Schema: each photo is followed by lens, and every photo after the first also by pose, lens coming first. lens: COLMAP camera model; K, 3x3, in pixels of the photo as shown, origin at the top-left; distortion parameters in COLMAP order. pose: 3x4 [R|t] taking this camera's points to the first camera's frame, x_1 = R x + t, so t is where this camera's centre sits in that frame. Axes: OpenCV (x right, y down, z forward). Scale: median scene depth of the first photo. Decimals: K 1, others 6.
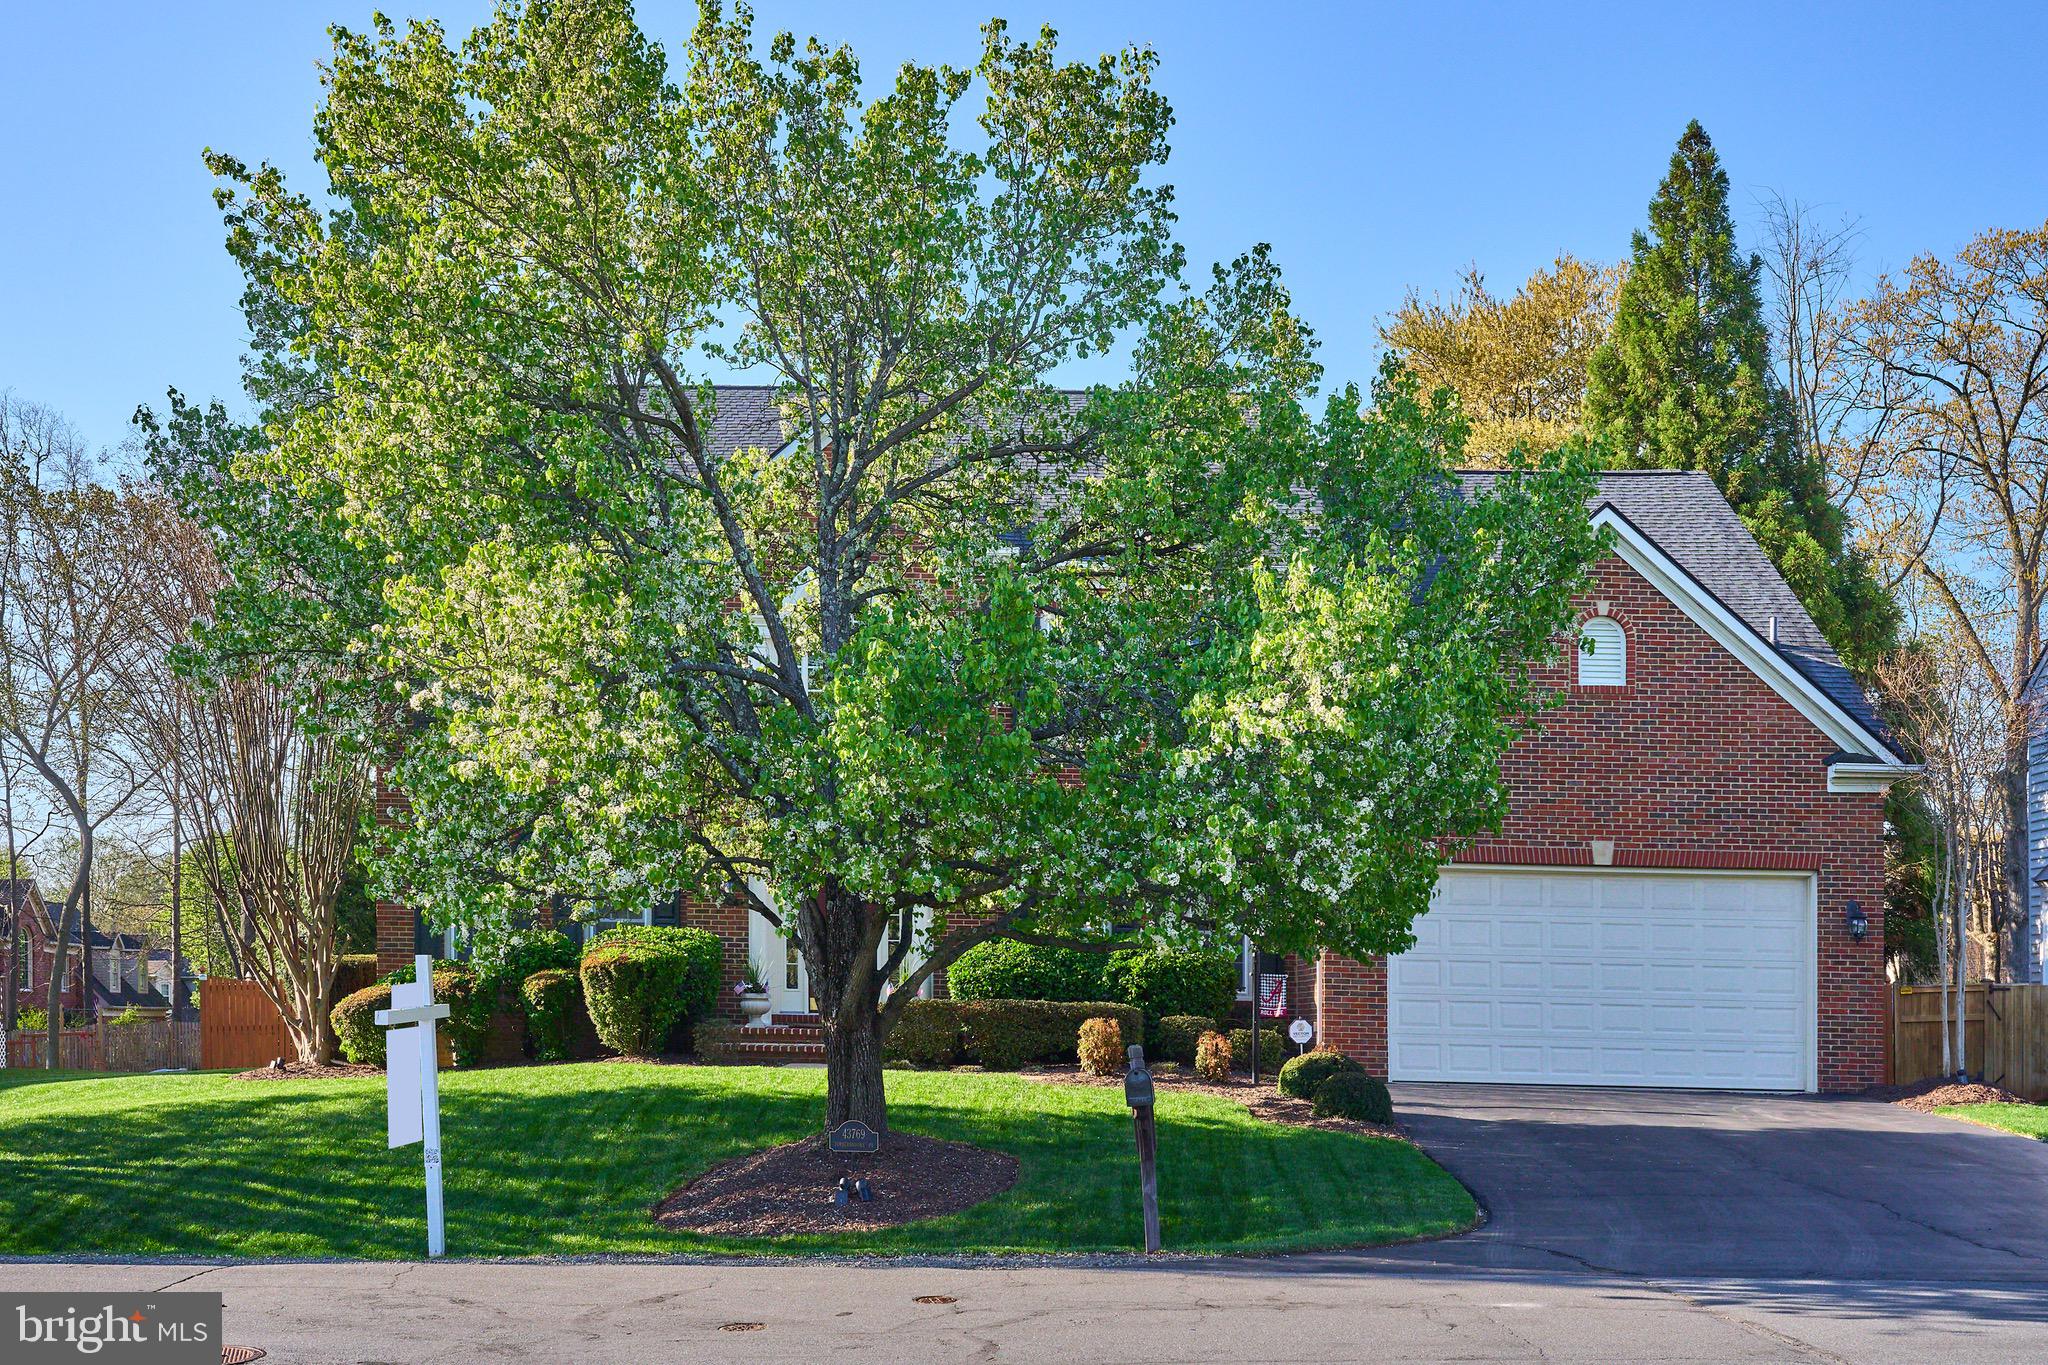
lens RADIAL K [[2211.3, 0, 1024.0], [0, 2211.3, 682.5], [0, 0, 1]] dist [-0.017166, -0.015242]
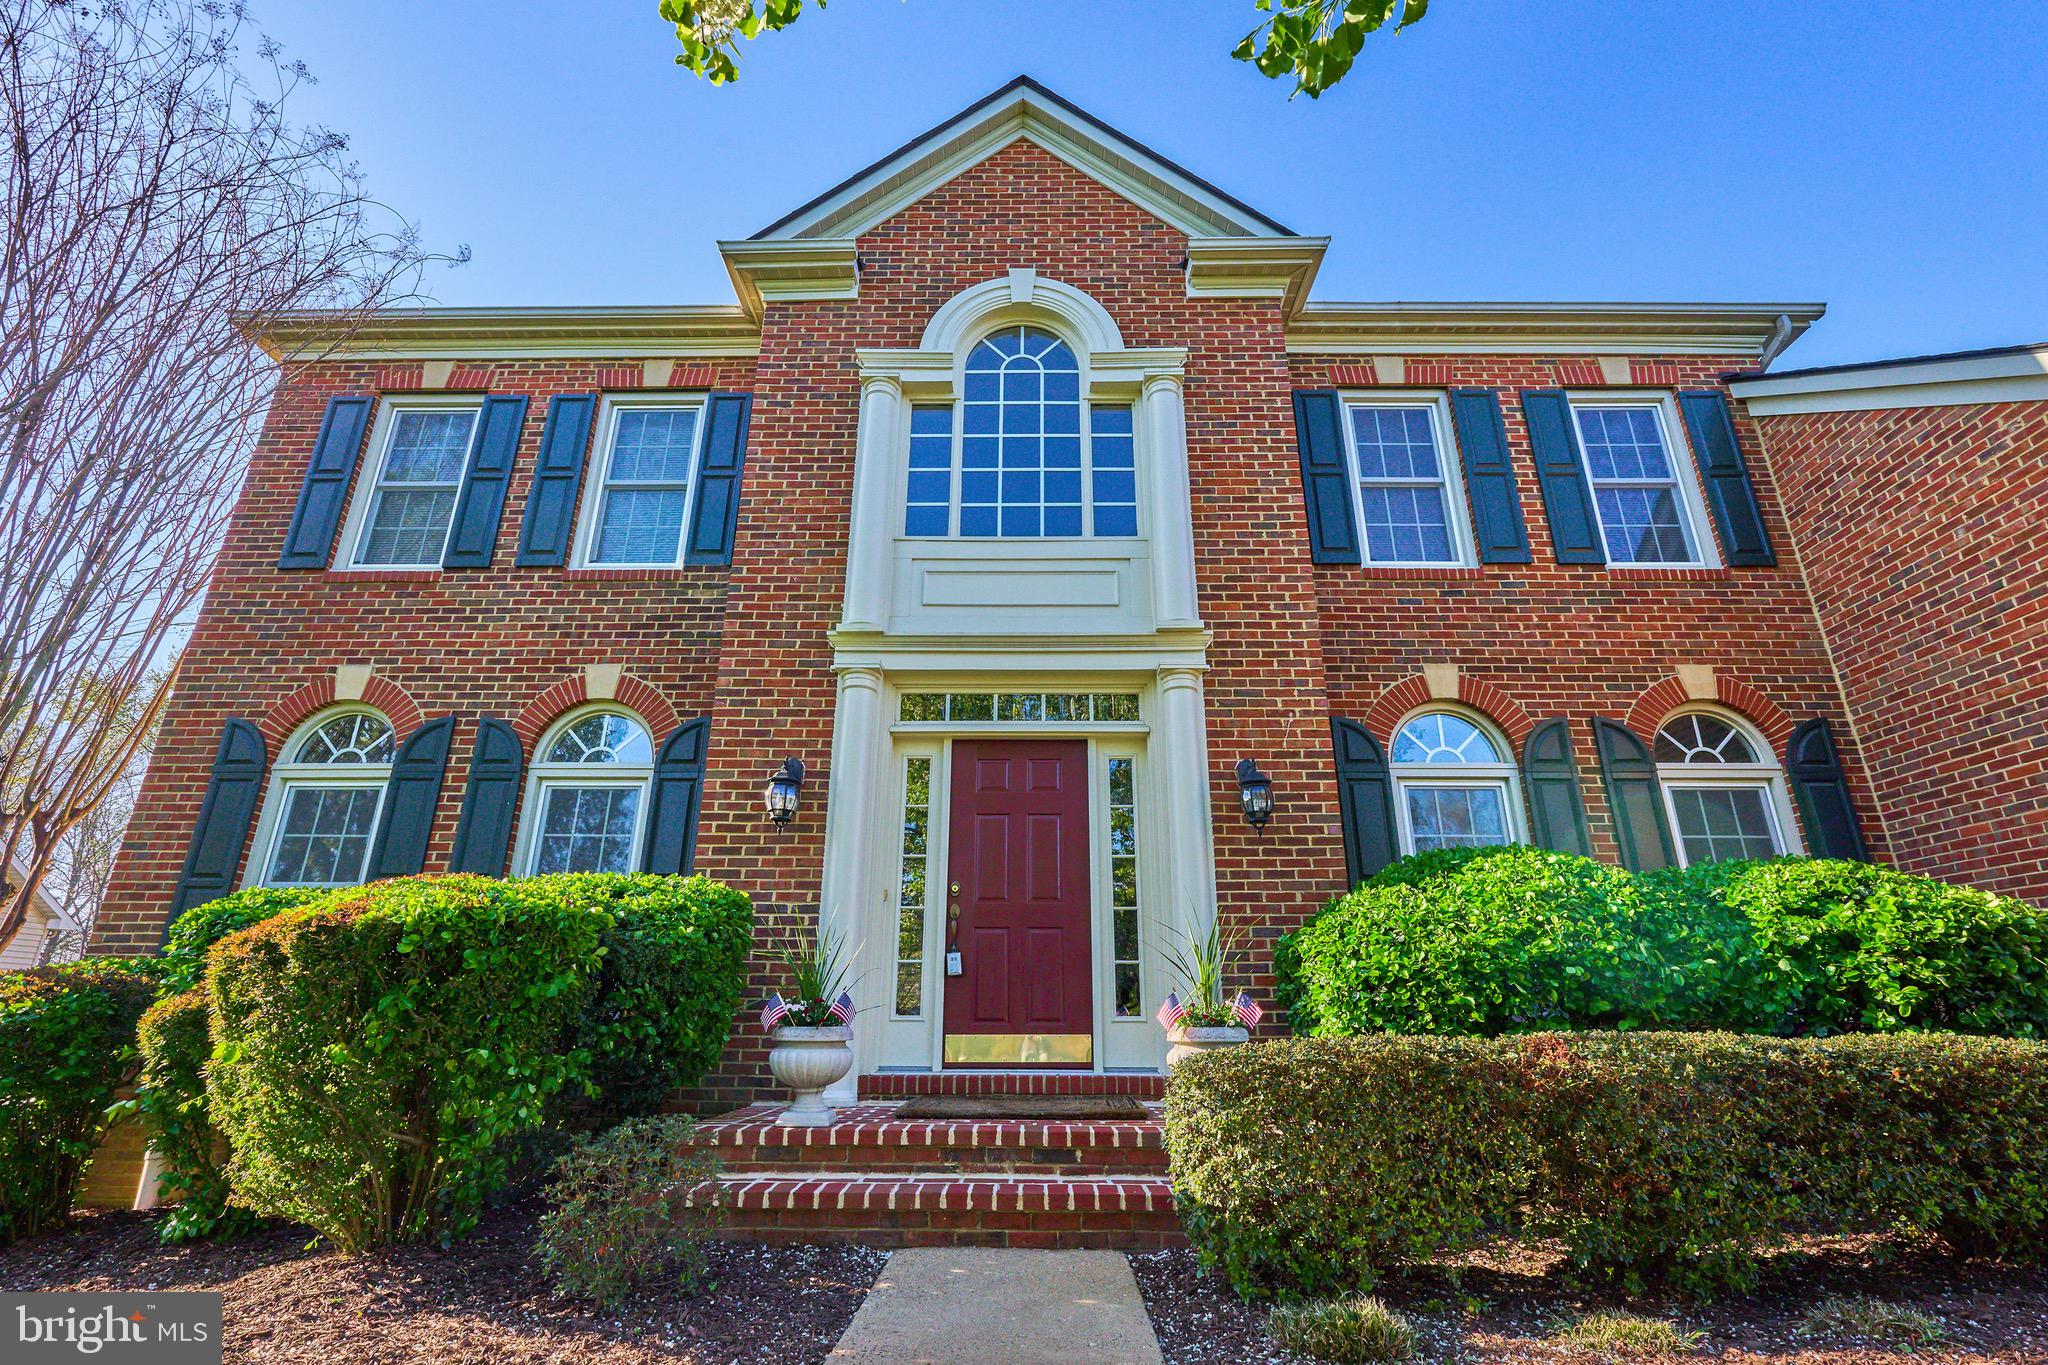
lens RADIAL K [[899.3, 0, 1024.0], [0, 899.3, 682.5], [0, 0, 1]] dist [-0.003822, -0.000312]
pose [[0.999815, -0.018734, 0.004339, -0.085007], [0.019221, 0.980577, -0.195190, 0.114816], [-0.000598, 0.195237, 0.980756, 0.846990]]
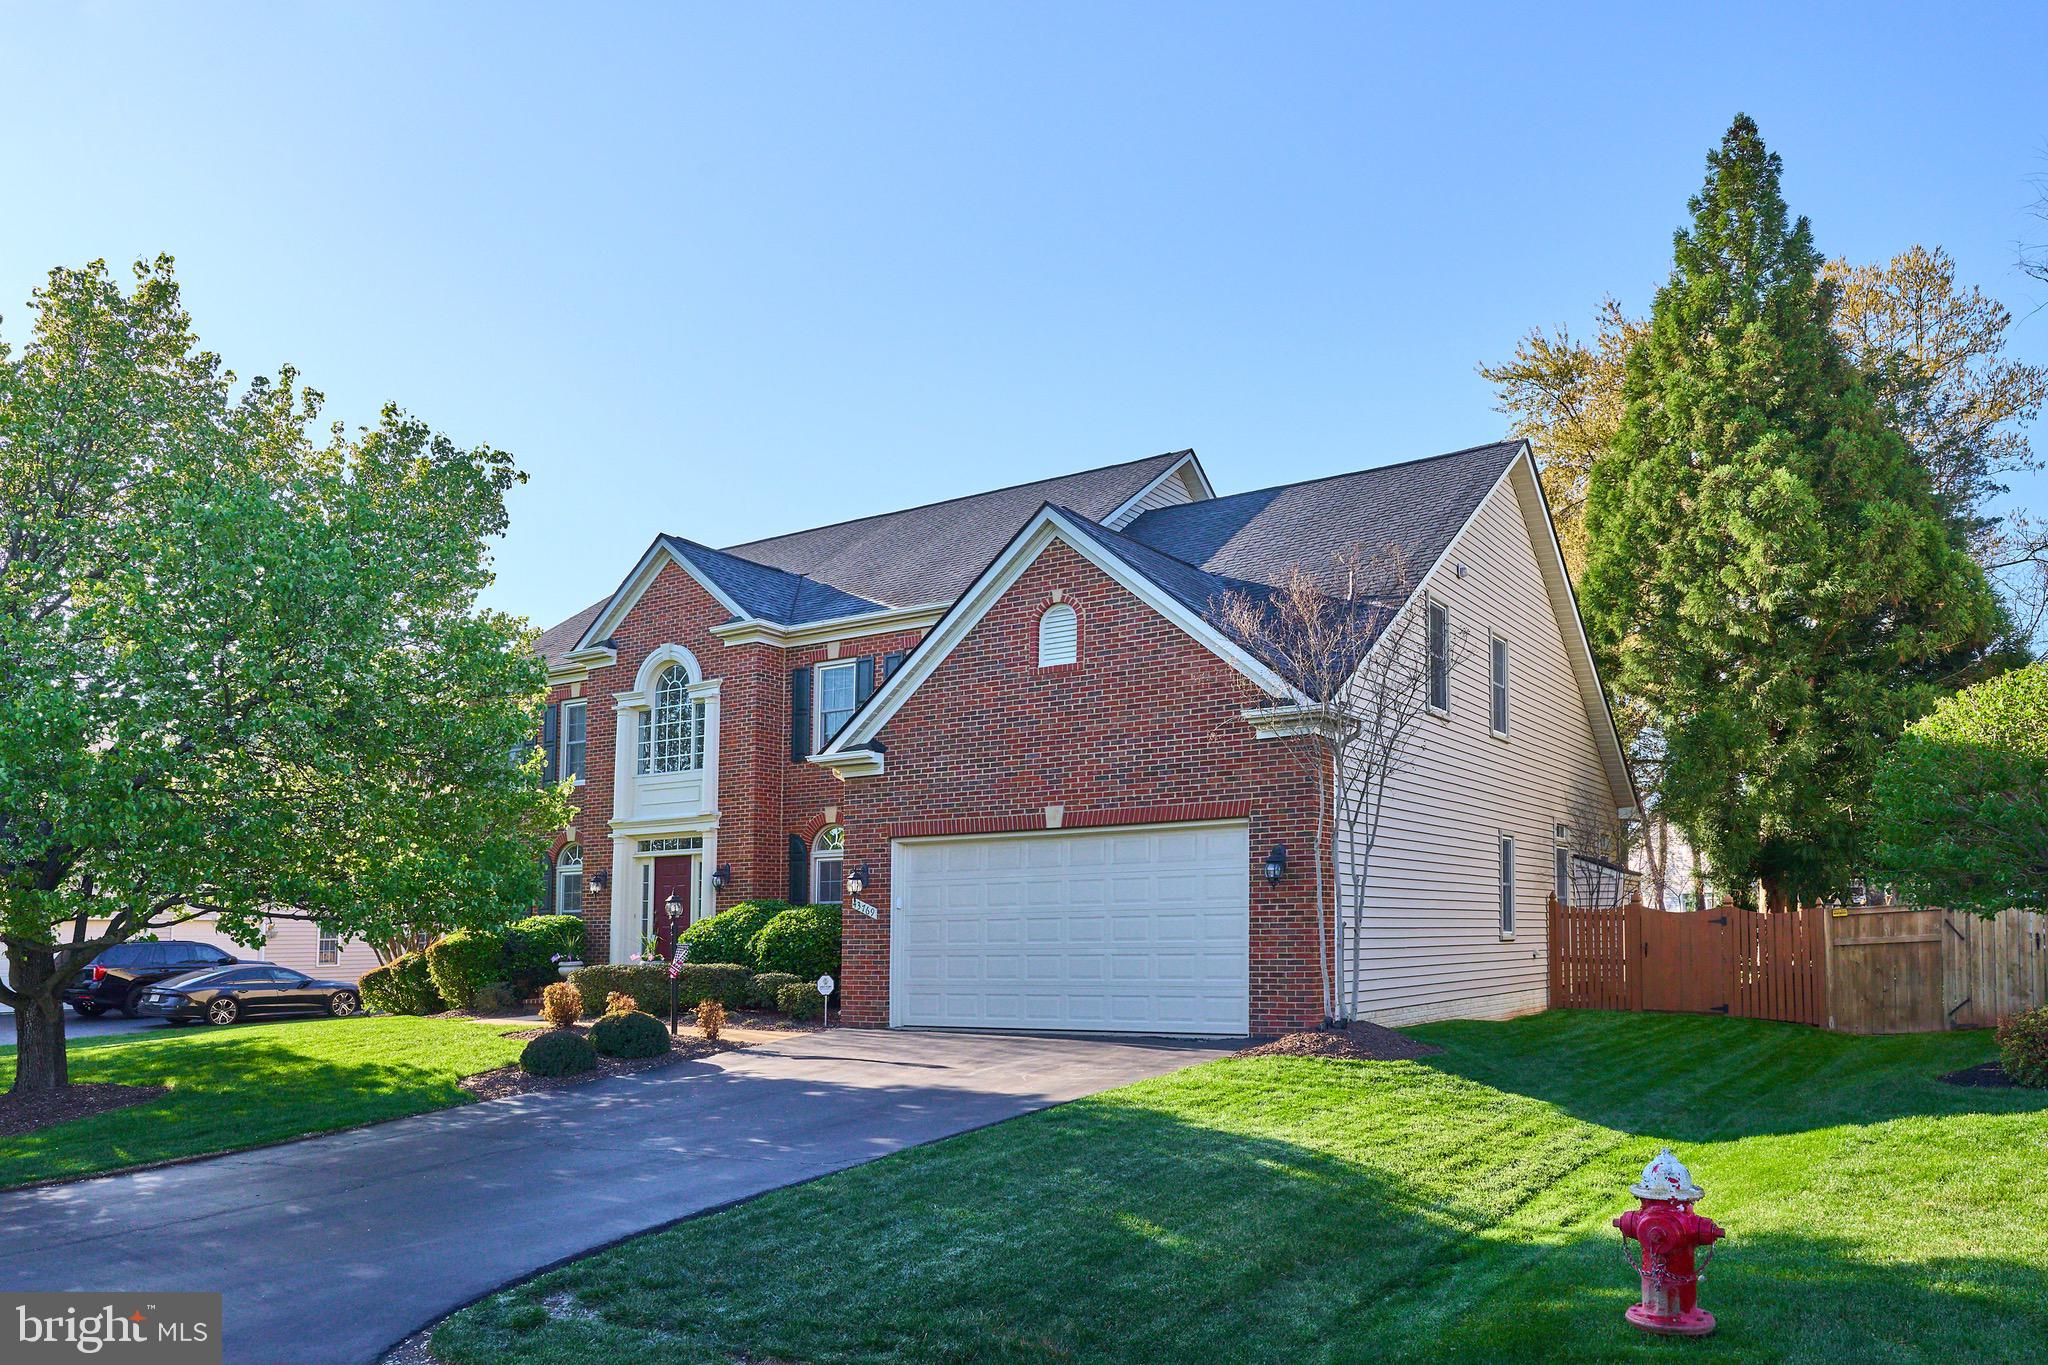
lens RADIAL K [[1466.8, 0, 1024.0], [0, 1466.8, 682.5], [0, 0, 1]] dist [-0.002587, 0.000290]
pose [[0.855493, -0.121219, -0.503425, 0.615993], [0.107776, 0.992605, -0.055858, 0.049113], [0.506473, -0.006471, 0.862231, 0.356109]]
